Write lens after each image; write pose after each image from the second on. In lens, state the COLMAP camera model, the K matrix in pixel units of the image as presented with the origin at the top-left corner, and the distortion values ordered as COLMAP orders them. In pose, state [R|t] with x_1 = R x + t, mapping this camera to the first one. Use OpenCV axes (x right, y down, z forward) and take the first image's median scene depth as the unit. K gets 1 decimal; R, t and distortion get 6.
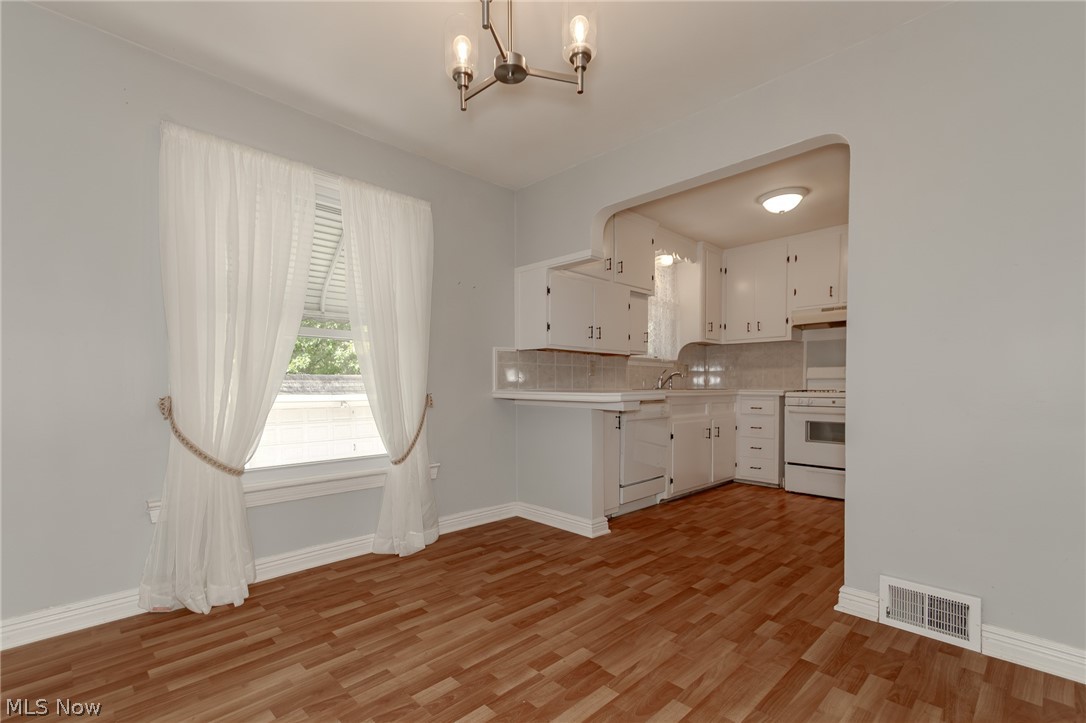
lens RADIAL K [[495.5, 0, 521.3], [0, 495.5, 393.6], [0, 0, 1]] dist [0.039099, -0.000074]
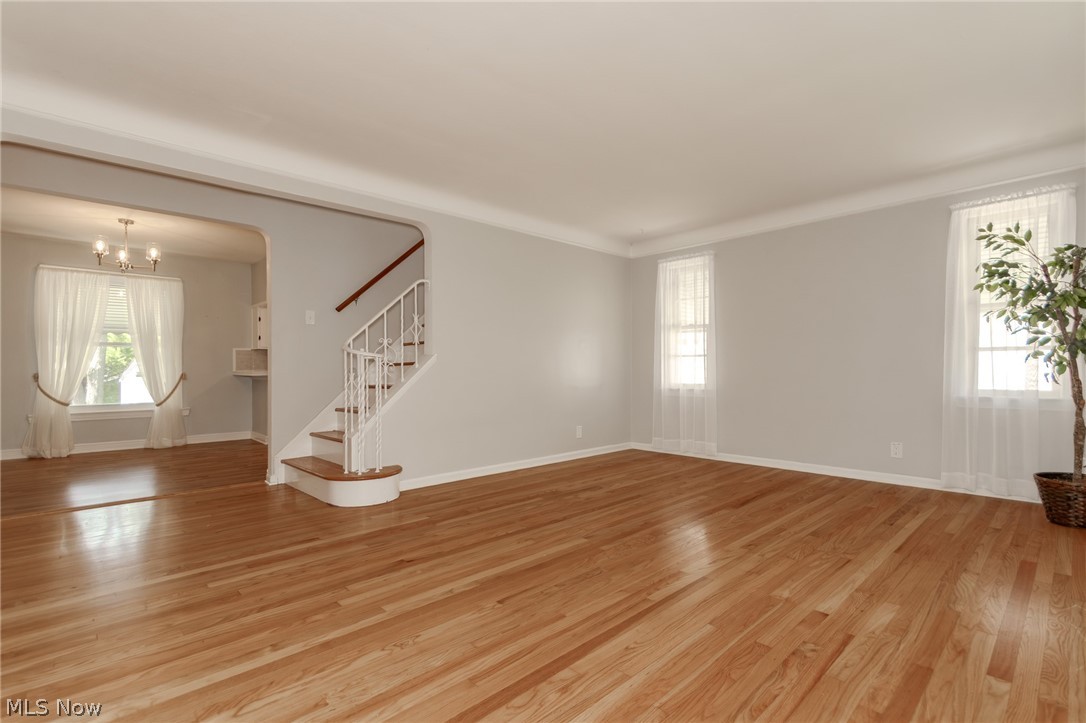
lens RADIAL K [[513.5, 0, 541.7], [0, 513.5, 373.9], [0, 0, 1]] dist [0.001860, -0.000435]
pose [[0.999990, -0.004325, -0.000647, 1.348352], [0.004321, 0.999971, -0.006253, 0.025143], [0.000674, 0.006250, 0.999980, -1.155863]]
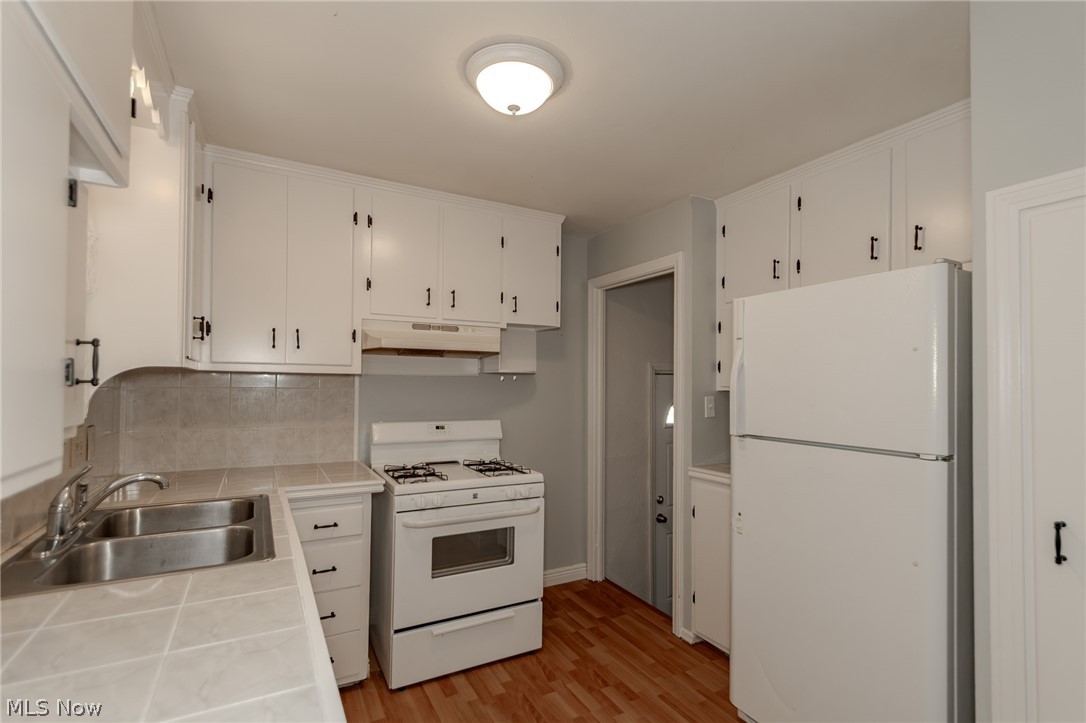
lens RADIAL K [[496.4, 0, 536.3], [0, 496.4, 373.5], [0, 0, 1]] dist [0.003067, 0.000088]
pose [[0.243810, 0.022922, 0.969552, 0.132455], [0.006149, 0.999664, -0.025180, -0.148588], [-0.969803, 0.012101, 0.243588, 1.115369]]
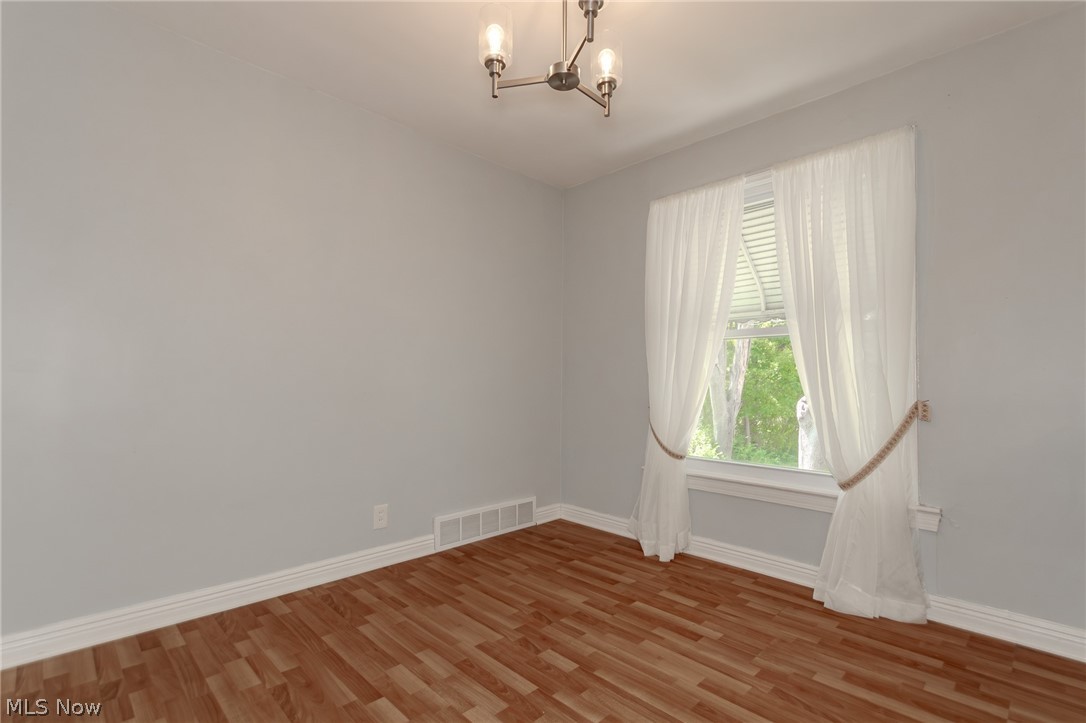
lens RADIAL K [[501.9, 0, 543.2], [0, 501.9, 370.2], [0, 0, 1]] dist [-0.002415, -0.000958]
pose [[0.012600, -0.024790, -0.999613, 0.514939], [-0.029766, 0.999240, -0.025156, -0.009431], [0.999477, 0.030072, 0.011852, 0.508267]]
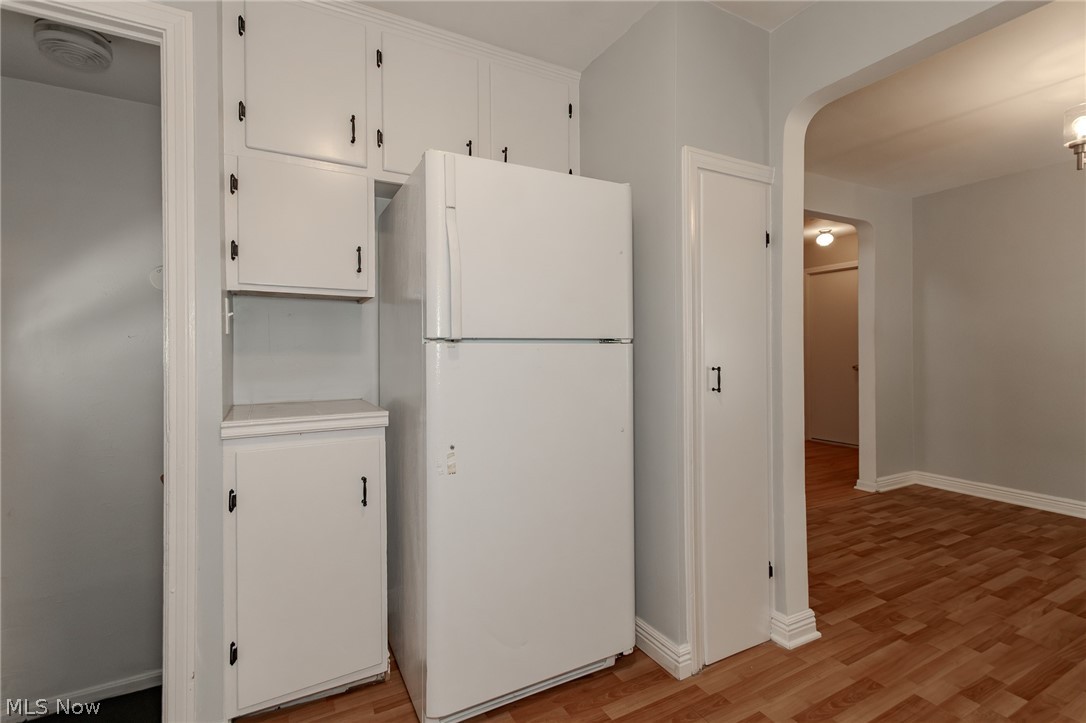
lens RADIAL K [[512.0, 0, 539.1], [0, 512.0, 345.5], [0, 0, 1]] dist [0.001969, 0.000375]
pose [[-0.966398, 0.004280, 0.257016, 0.642996], [0.008725, 0.999831, 0.016154, -0.081351], [-0.256904, 0.017853, -0.966272, 1.483067]]
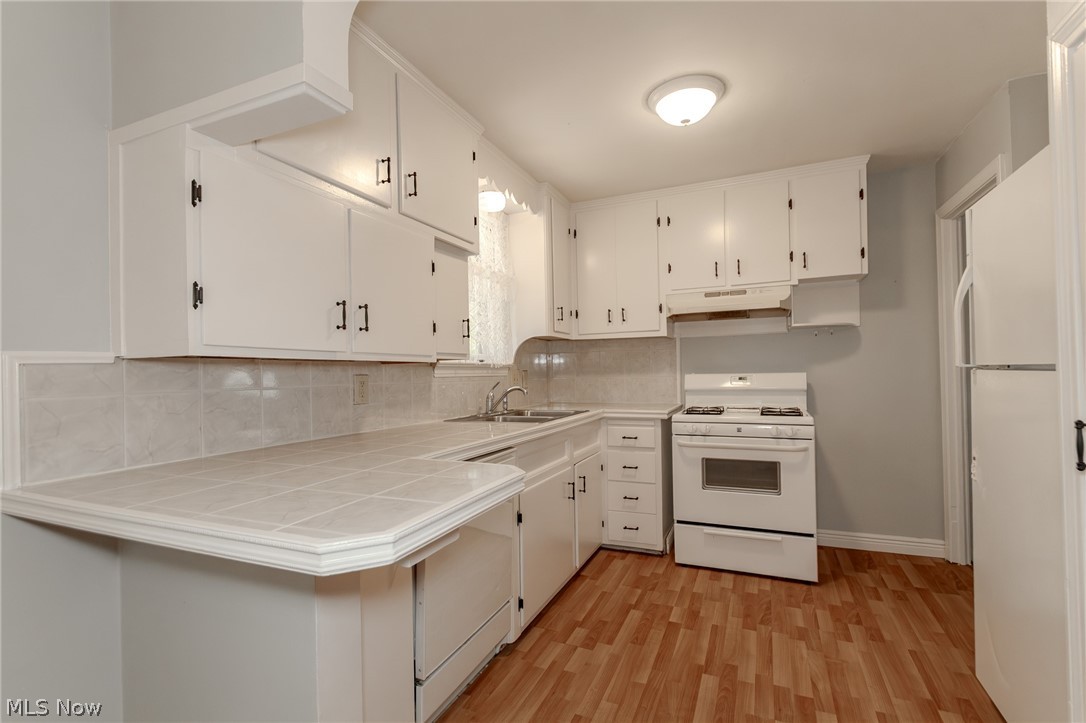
lens RADIAL K [[508.5, 0, 545.7], [0, 508.5, 367.6], [0, 0, 1]] dist [0.000235, -0.000113]
pose [[0.917962, -0.013876, 0.396425, 0.159891], [0.026080, 0.999337, -0.025411, -0.078045], [-0.395810, 0.033666, 0.917715, 0.664078]]
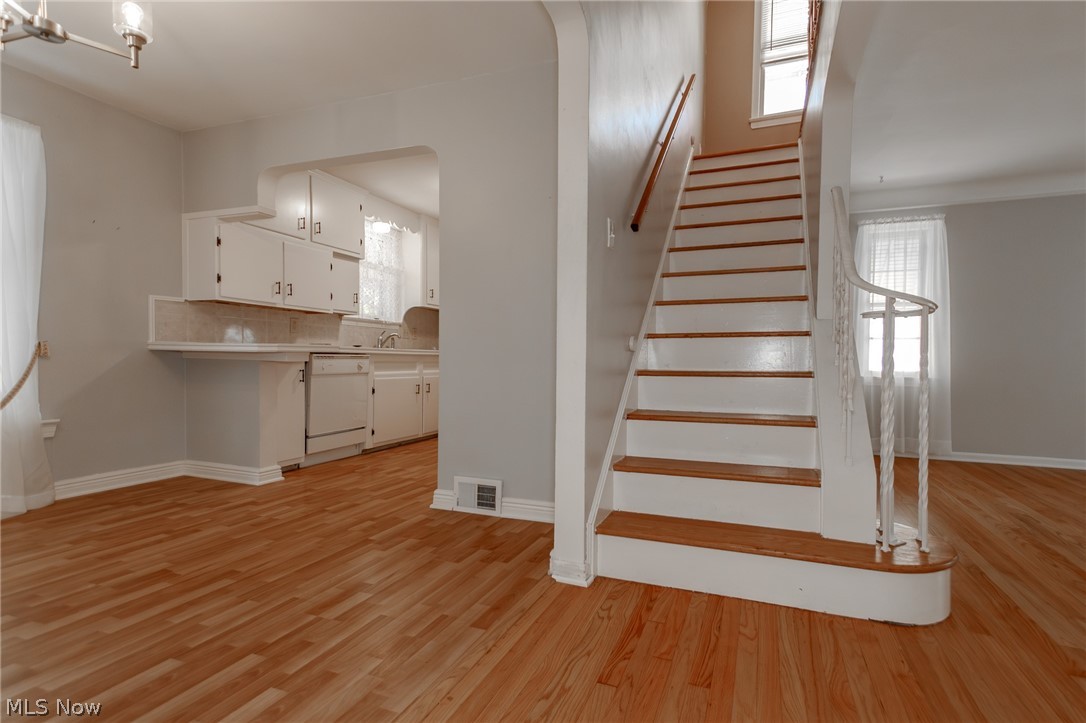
lens RADIAL K [[520.2, 0, 583.2], [0, 520.2, 370.7], [0, 0, 1]] dist [0.006486, -0.000009]
pose [[0.891518, 0.001522, 0.452982, 0.266876], [-0.005396, 0.999959, 0.007260, 0.042560], [-0.452952, -0.008916, 0.891490, -0.286288]]
